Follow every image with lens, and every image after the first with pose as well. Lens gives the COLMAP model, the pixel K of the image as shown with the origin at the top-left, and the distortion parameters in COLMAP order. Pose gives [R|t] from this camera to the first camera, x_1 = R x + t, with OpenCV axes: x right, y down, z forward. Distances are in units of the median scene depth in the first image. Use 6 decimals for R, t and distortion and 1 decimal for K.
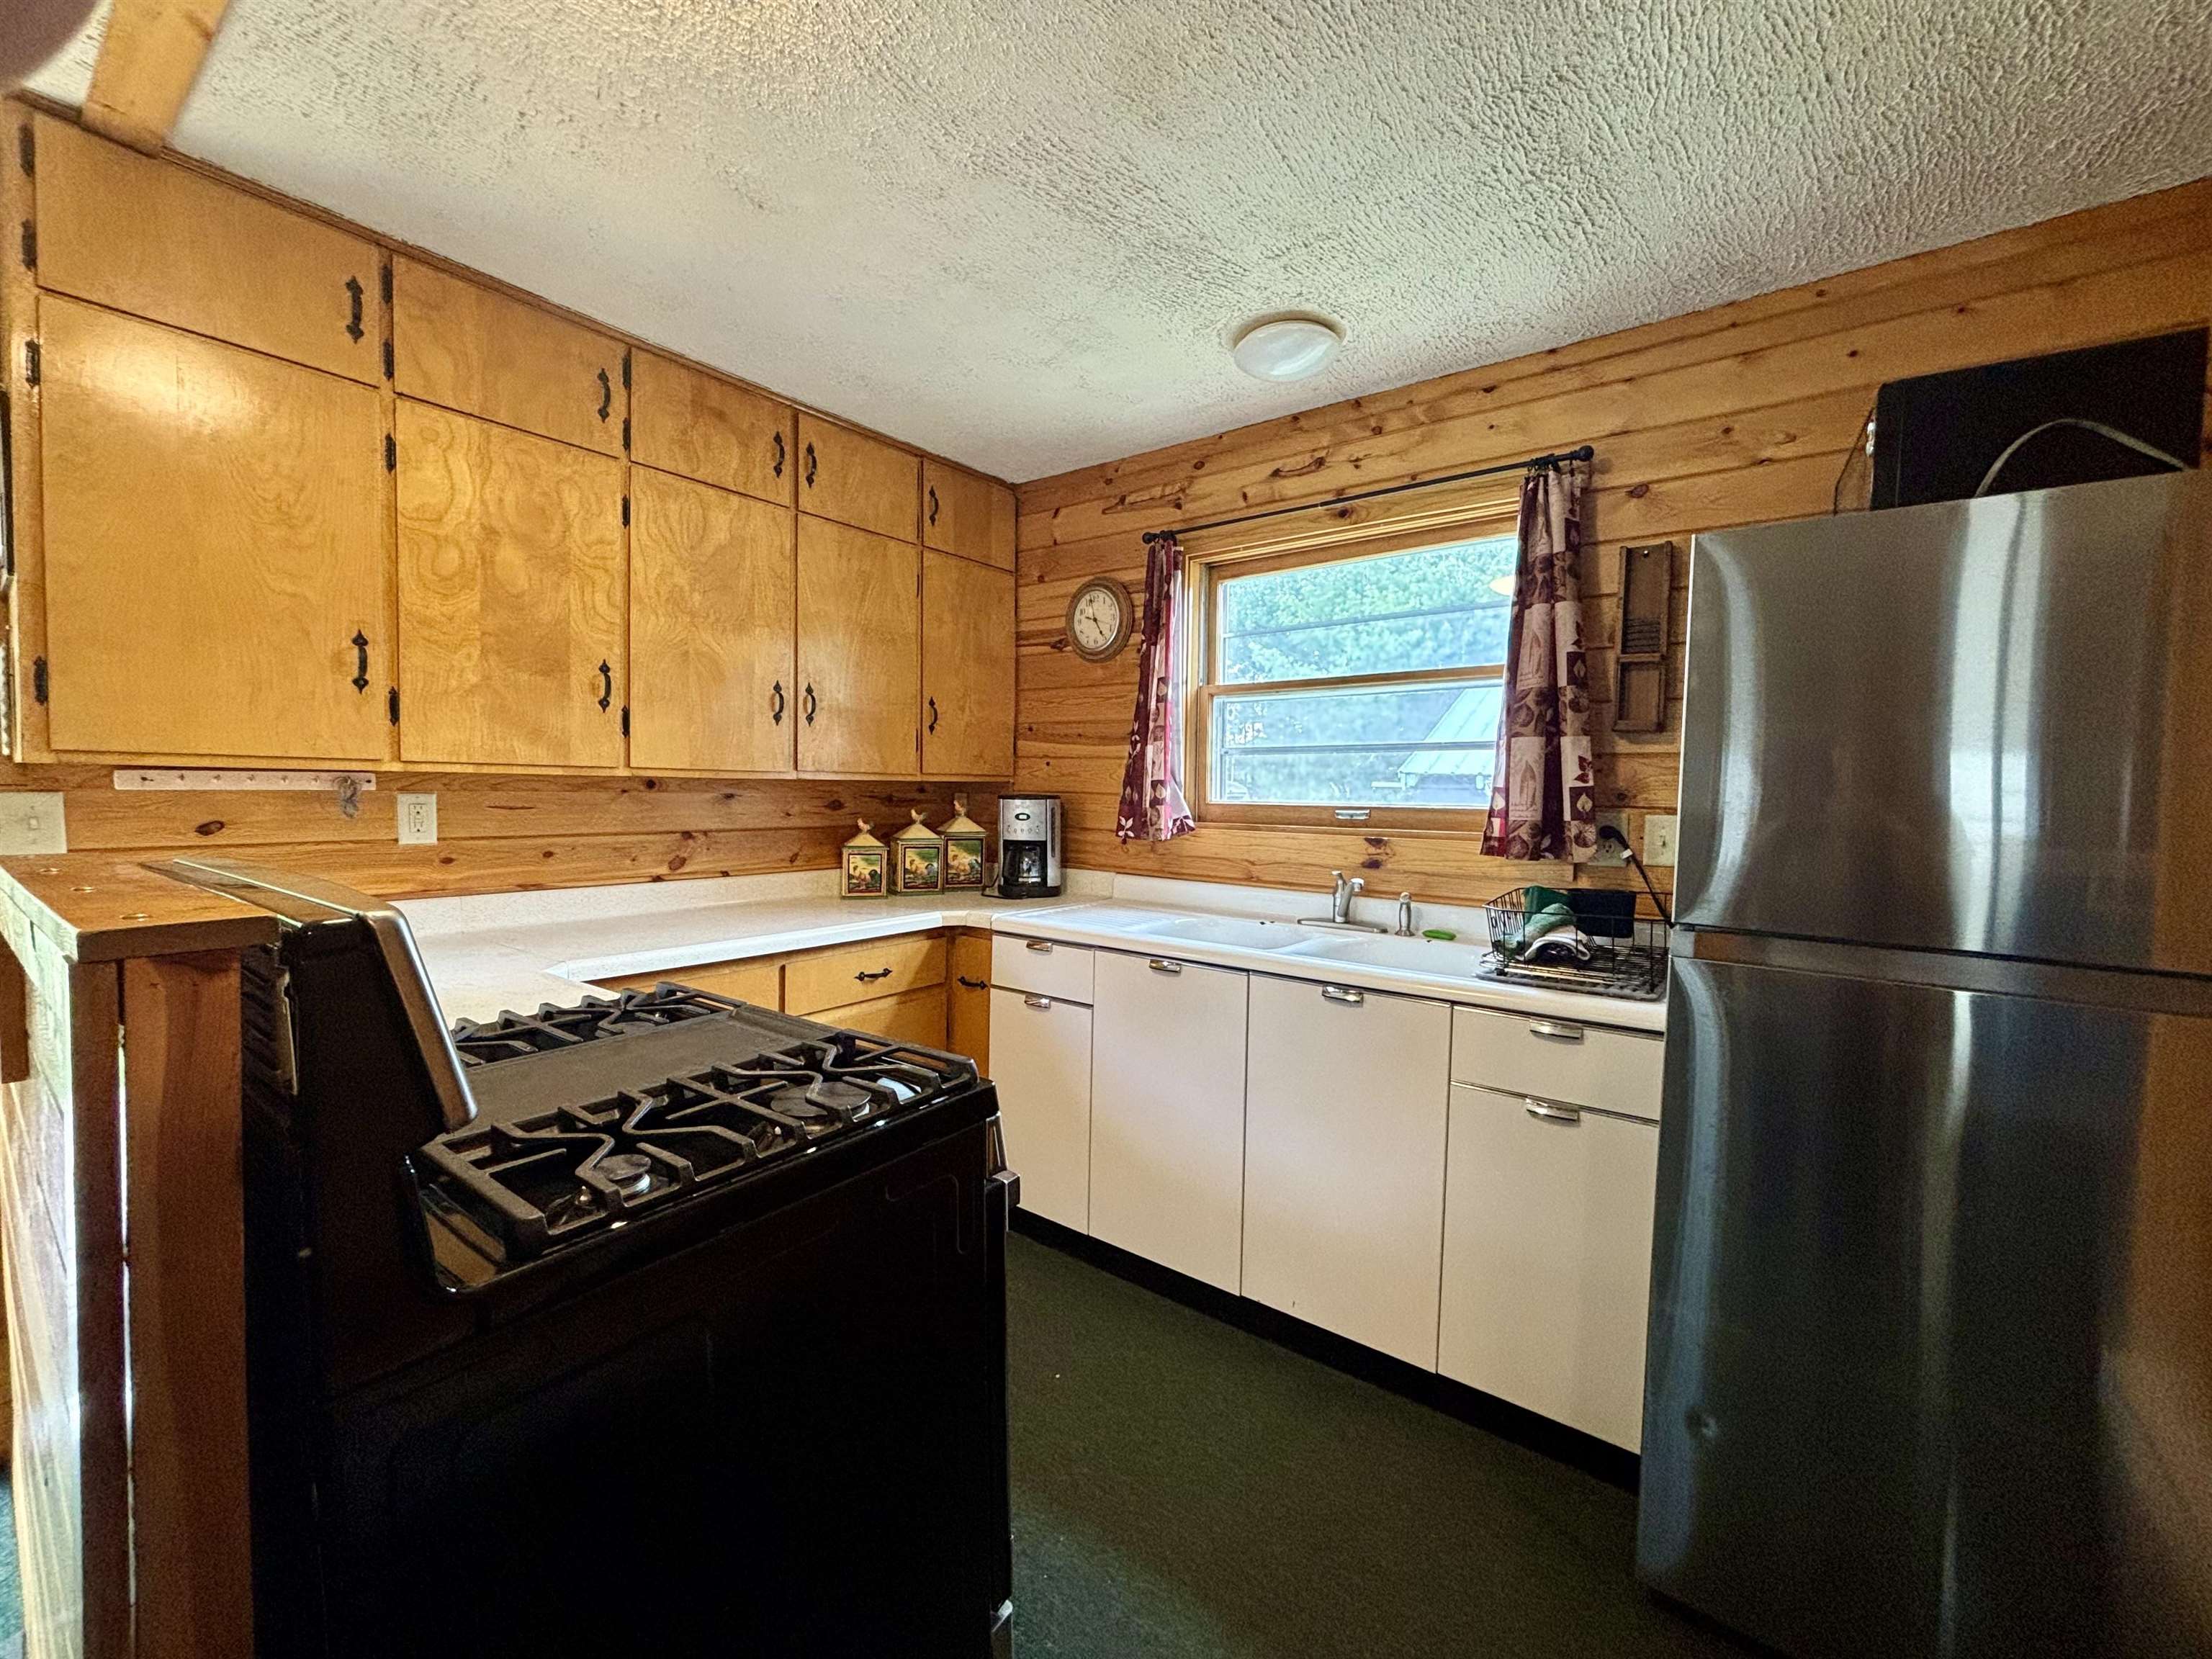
lens RADIAL K [[892.1, 0, 1104.5], [0, 892.1, 827.5], [0, 0, 1]] dist [-0.001566, -0.000707]
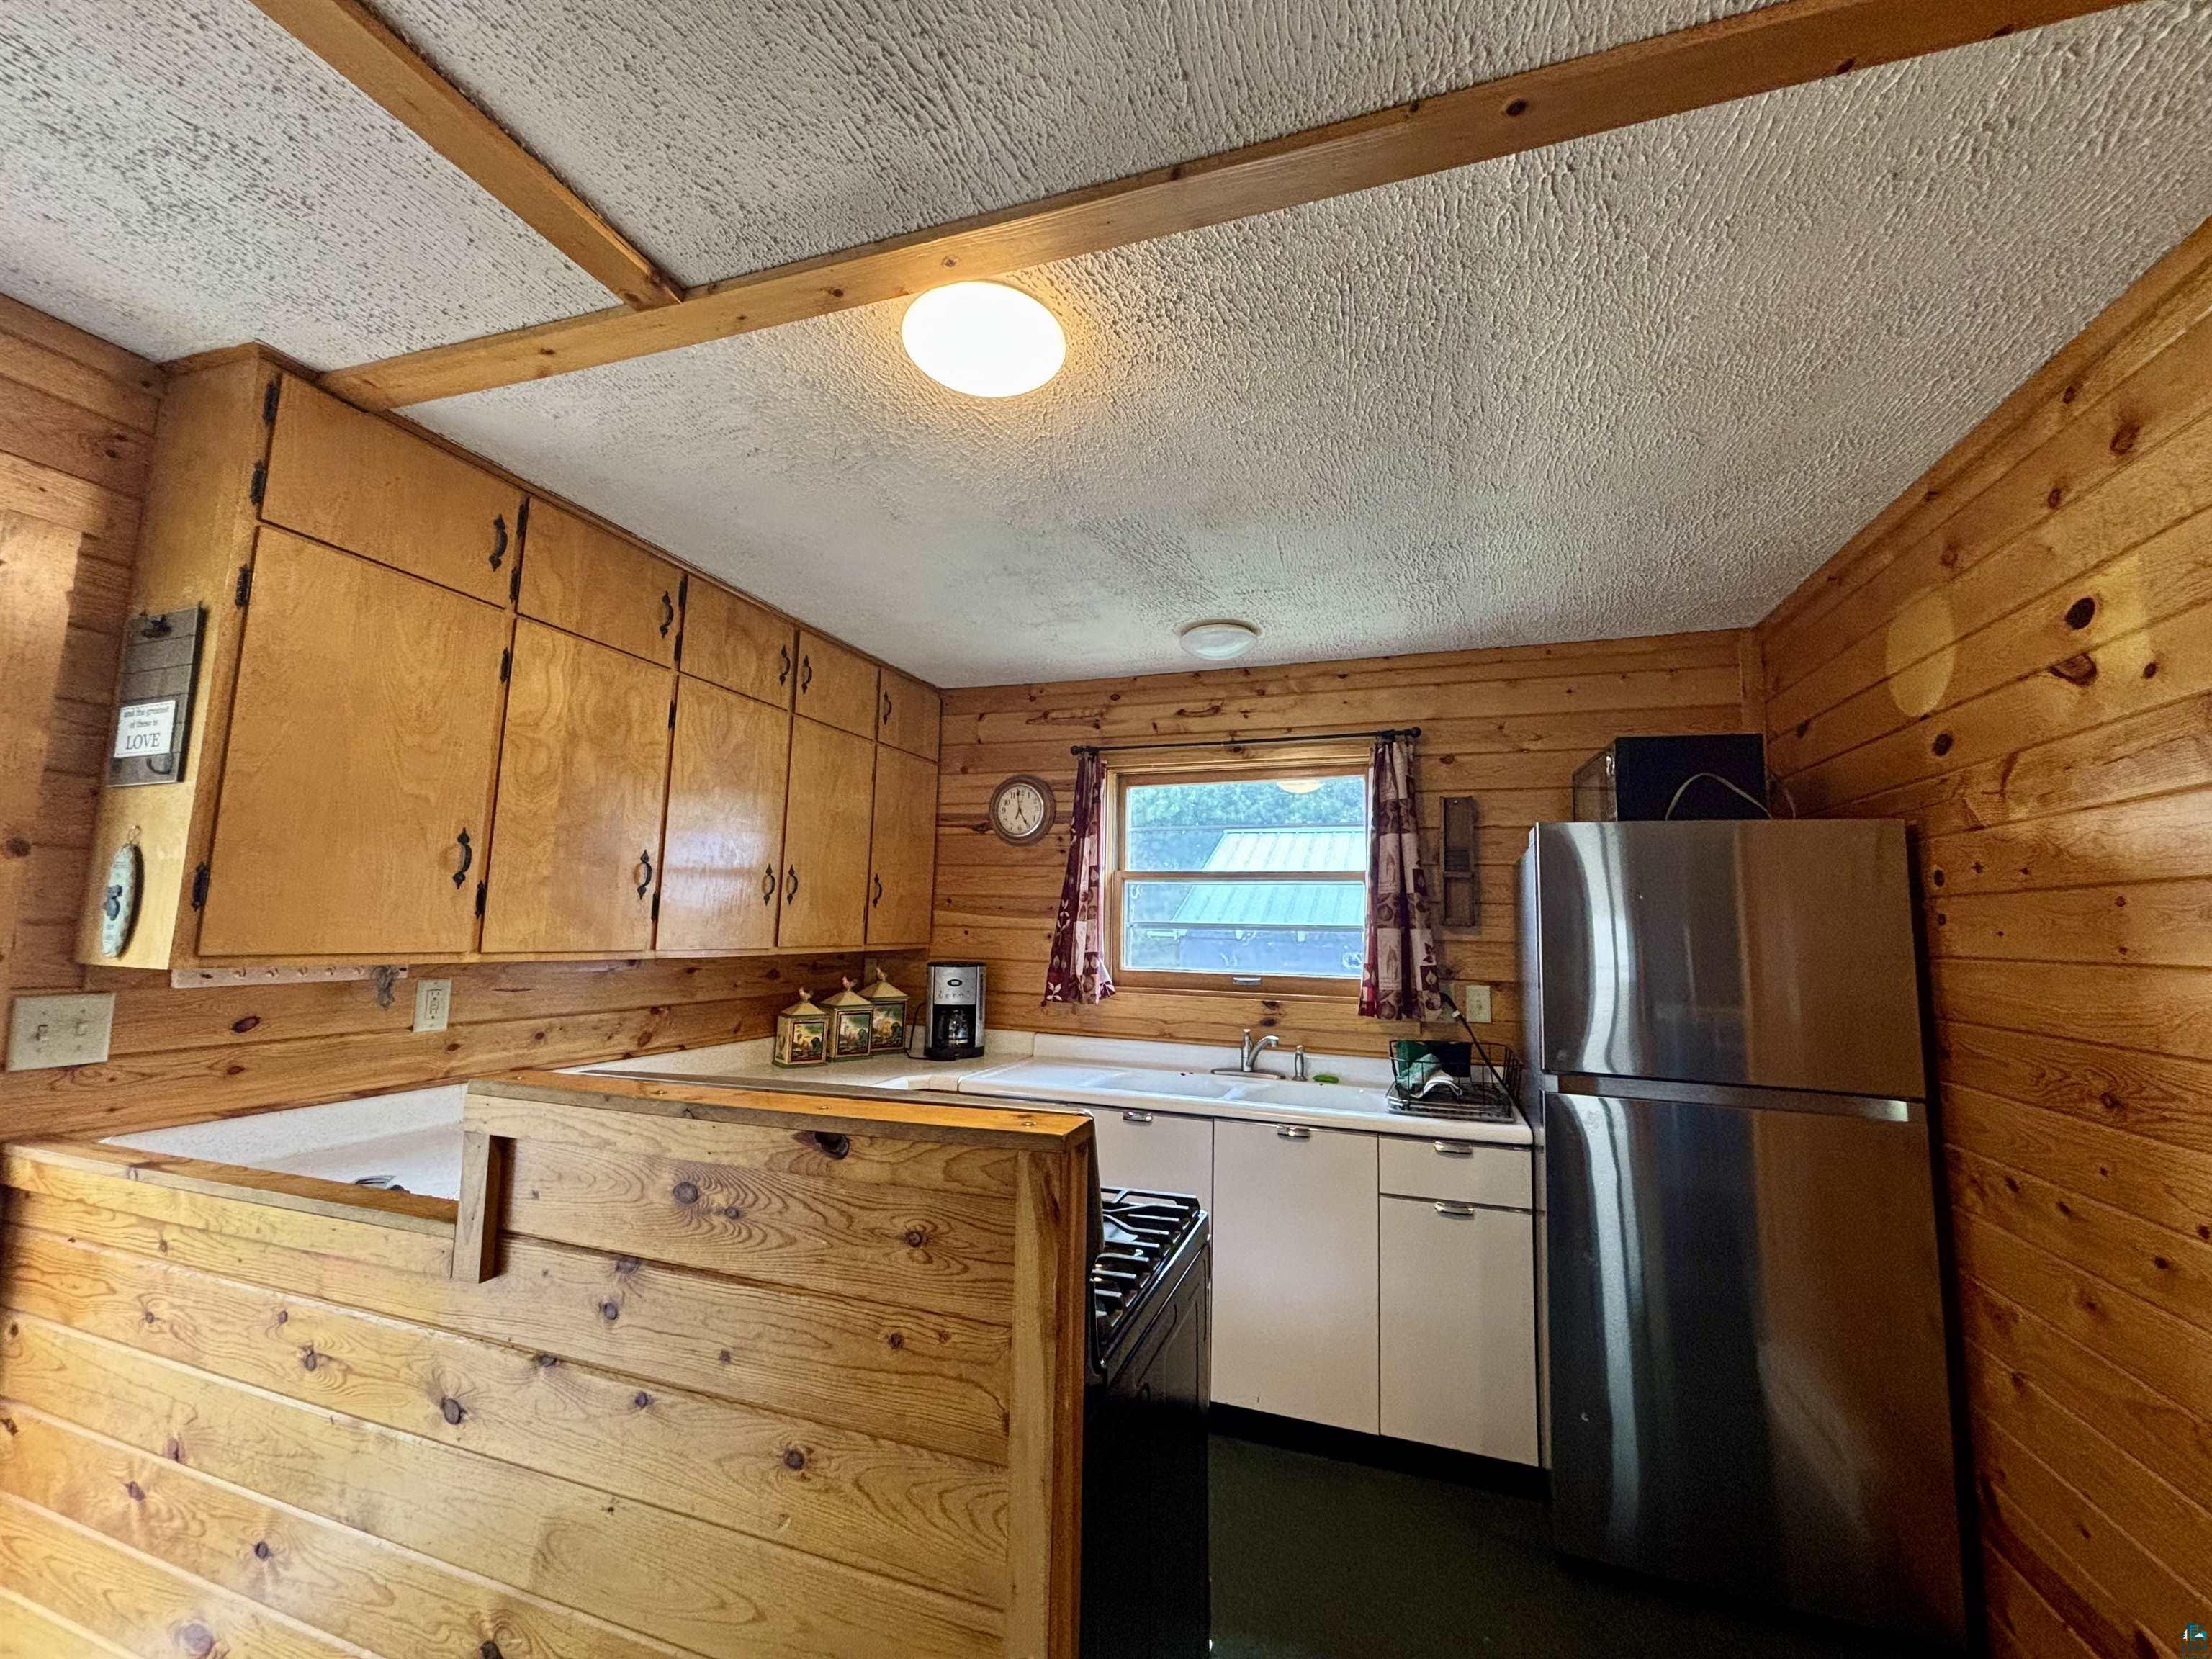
lens RADIAL K [[892.1, 0, 1101.9], [0, 892.1, 822.8], [0, 0, 1]] dist [-0.001566, -0.000707]
pose [[0.951653, 0.042077, 0.304279, -0.364614], [0.005822, 0.987925, -0.154822, -0.050642], [-0.307119, 0.149109, 0.939917, -0.176556]]
